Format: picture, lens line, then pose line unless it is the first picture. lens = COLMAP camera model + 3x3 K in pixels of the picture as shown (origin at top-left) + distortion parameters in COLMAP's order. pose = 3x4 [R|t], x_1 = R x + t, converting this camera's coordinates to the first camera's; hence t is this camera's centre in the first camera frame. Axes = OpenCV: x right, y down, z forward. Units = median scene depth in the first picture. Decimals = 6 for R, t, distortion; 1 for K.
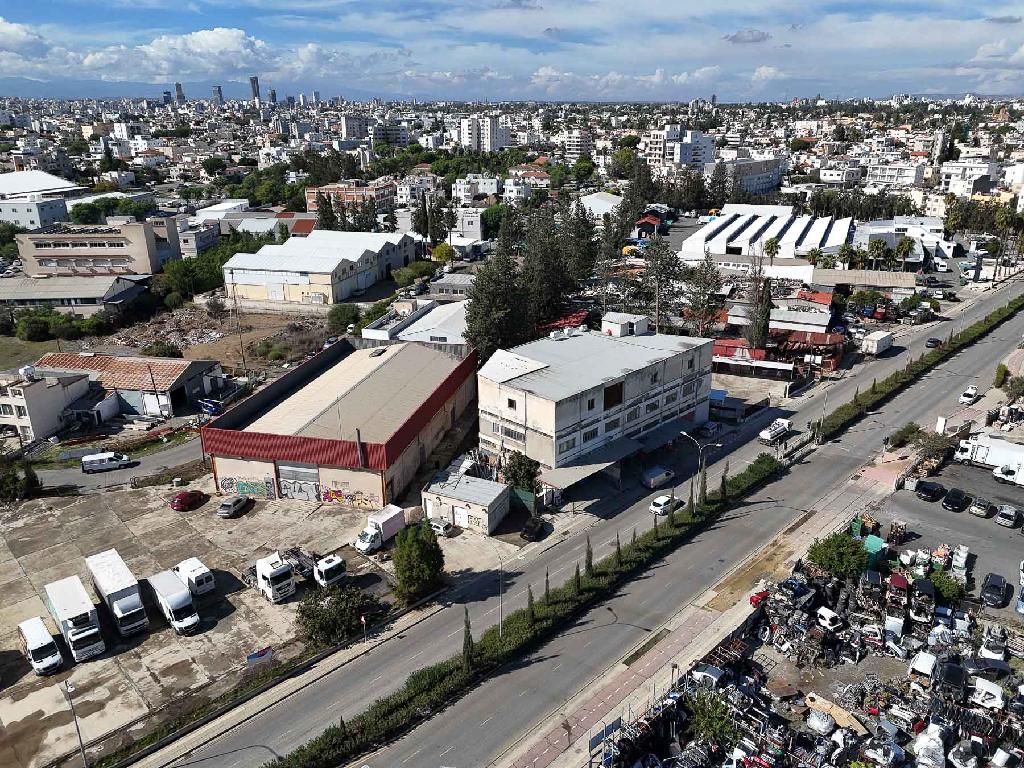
lens RADIAL K [[752.4, 0, 515.7], [0, 752.4, 382.8], [0, 0, 1]] dist [0.074792, -0.065878]
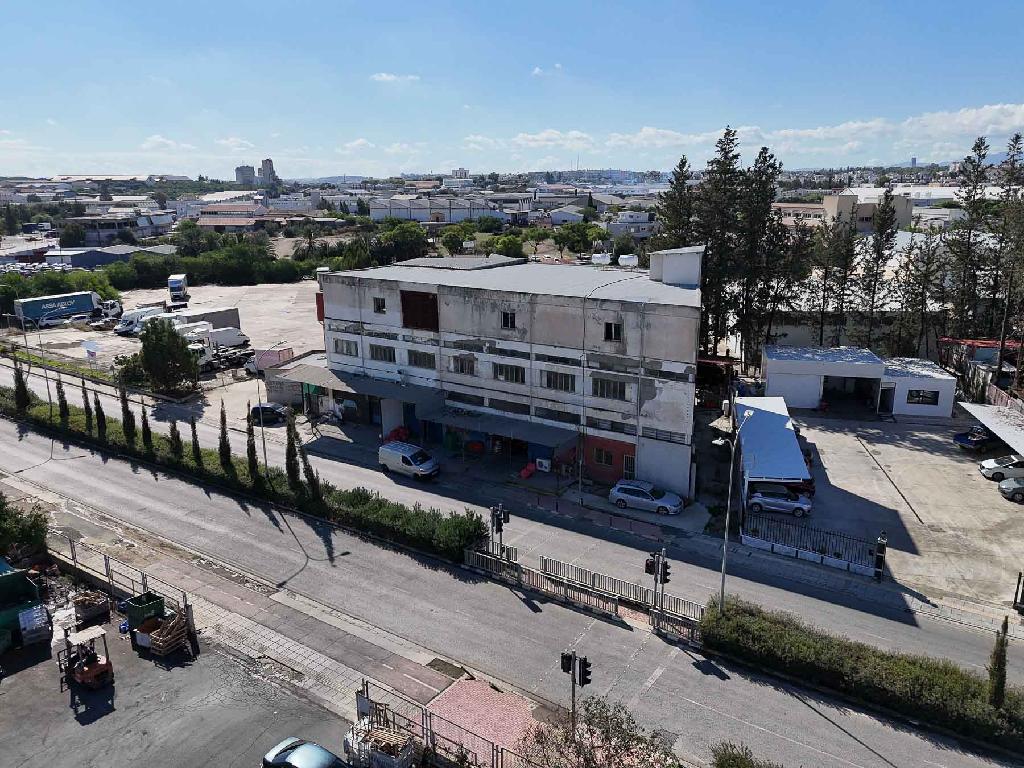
lens RADIAL K [[752.4, 0, 515.7], [0, 752.4, 382.8], [0, 0, 1]] dist [0.074792, -0.065878]
pose [[0.187181, 0.252505, -0.949318, 0.760056], [-0.333377, 0.925373, 0.180403, -0.068111], [0.924026, 0.282713, 0.257391, 0.918825]]
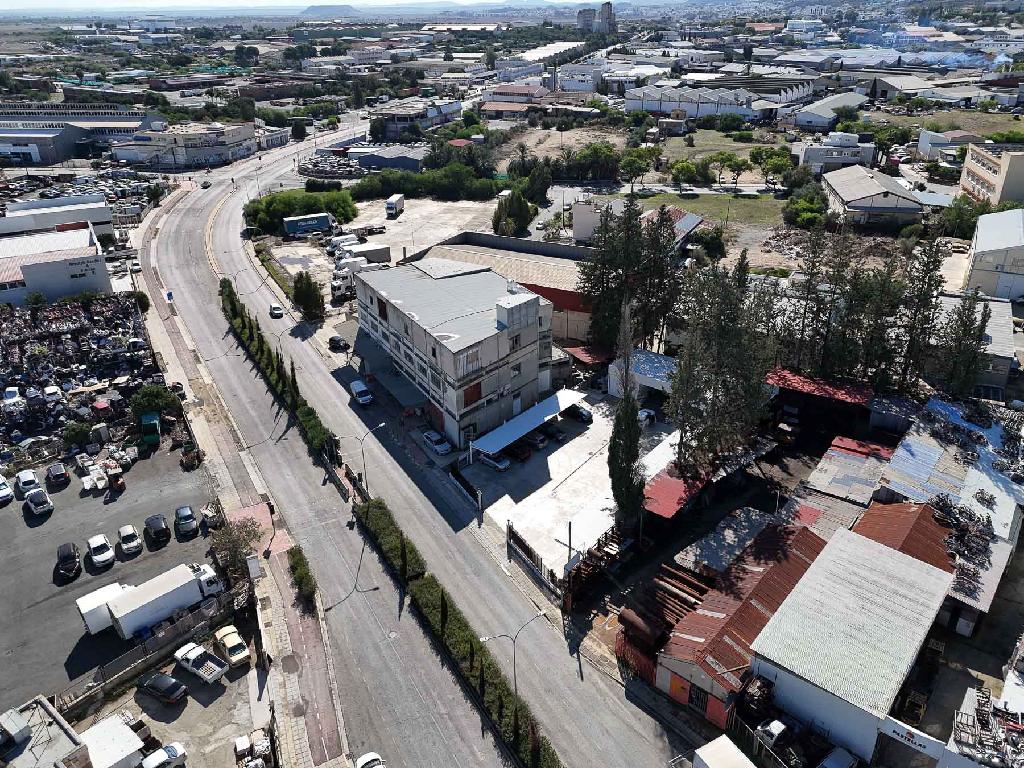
lens RADIAL K [[752.4, 0, 515.7], [0, 752.4, 382.8], [0, 0, 1]] dist [0.074792, -0.065878]
pose [[-0.261984, 0.435007, -0.861472, 1.079217], [-0.319674, 0.803139, 0.502768, -0.516287], [0.910590, 0.407107, -0.071349, 1.292207]]
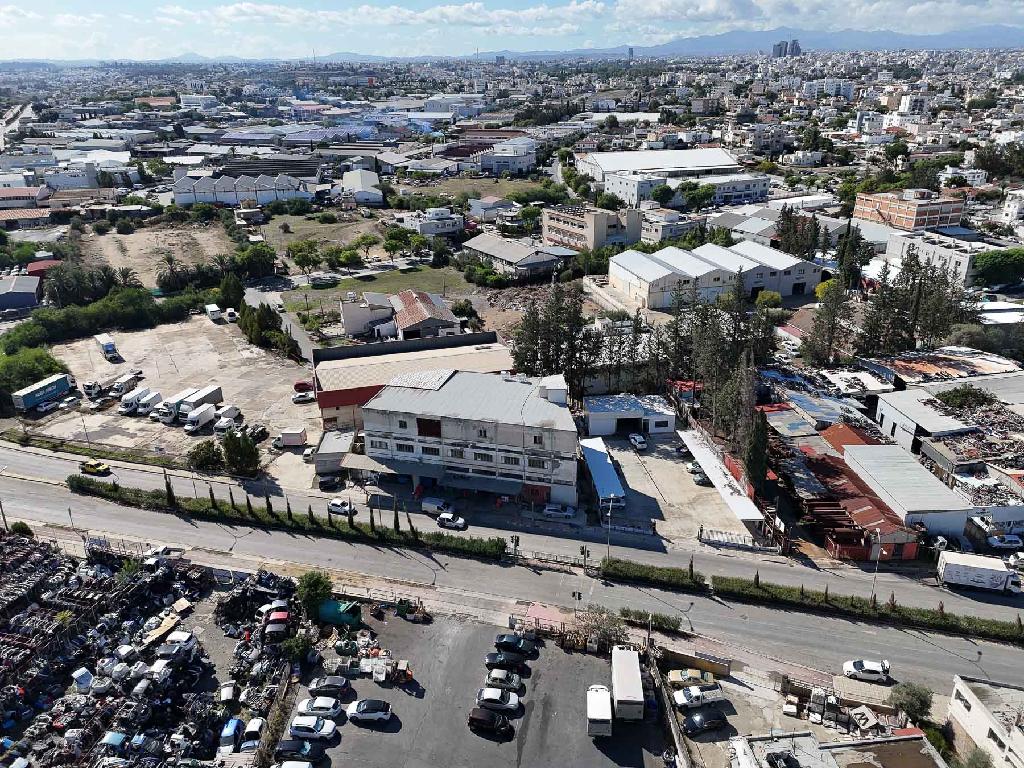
lens RADIAL K [[752.4, 0, 515.7], [0, 752.4, 382.8], [0, 0, 1]] dist [0.074792, -0.065878]
pose [[0.494950, 0.337467, -0.800713, 1.146896], [-0.292377, 0.932449, 0.212259, -0.349704], [0.818254, 0.129053, 0.560183, 0.414061]]
